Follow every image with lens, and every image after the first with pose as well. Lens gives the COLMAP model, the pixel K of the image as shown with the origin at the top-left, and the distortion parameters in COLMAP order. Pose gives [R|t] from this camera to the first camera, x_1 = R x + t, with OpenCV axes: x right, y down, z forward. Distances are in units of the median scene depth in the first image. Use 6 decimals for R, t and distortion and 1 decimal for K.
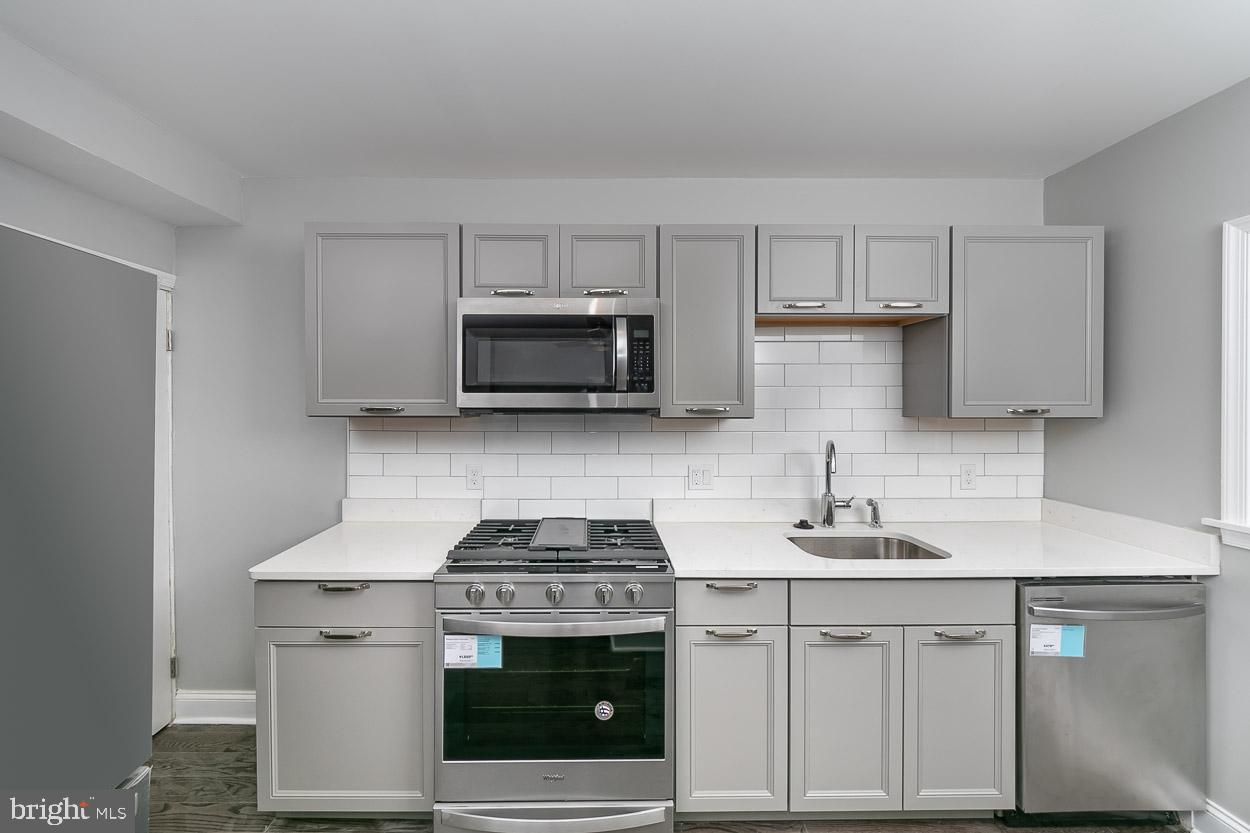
lens RADIAL K [[492.2, 0, 599.0], [0, 492.2, 408.3], [0, 0, 1]] dist [-0.006857, -0.001006]
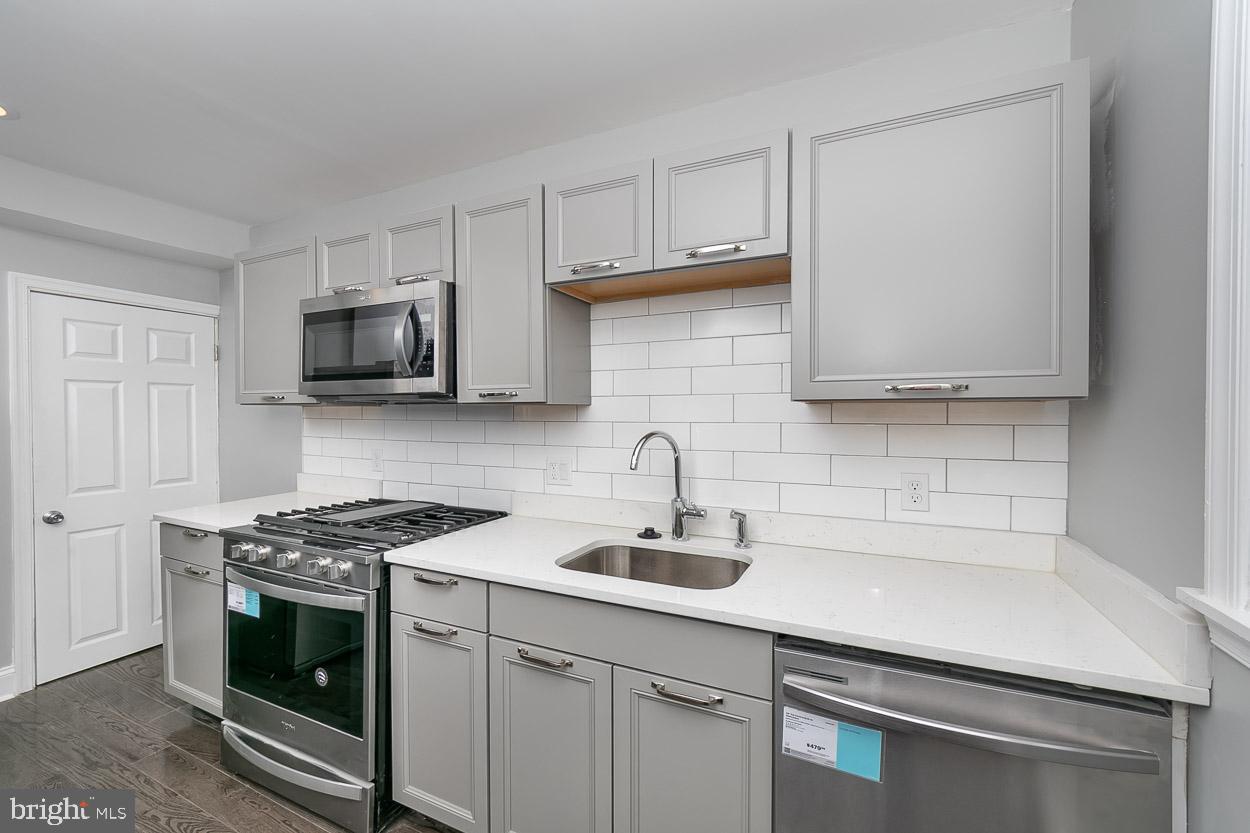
lens RADIAL K [[492.2, 0, 620.1], [0, 492.2, 417.6], [0, 0, 1]] dist [-0.006857, -0.001006]
pose [[0.900752, 0.002186, -0.434328, 0.855002], [-0.001019, 0.999995, 0.002920, 0.045660], [0.434332, -0.002188, 0.900750, 0.272340]]
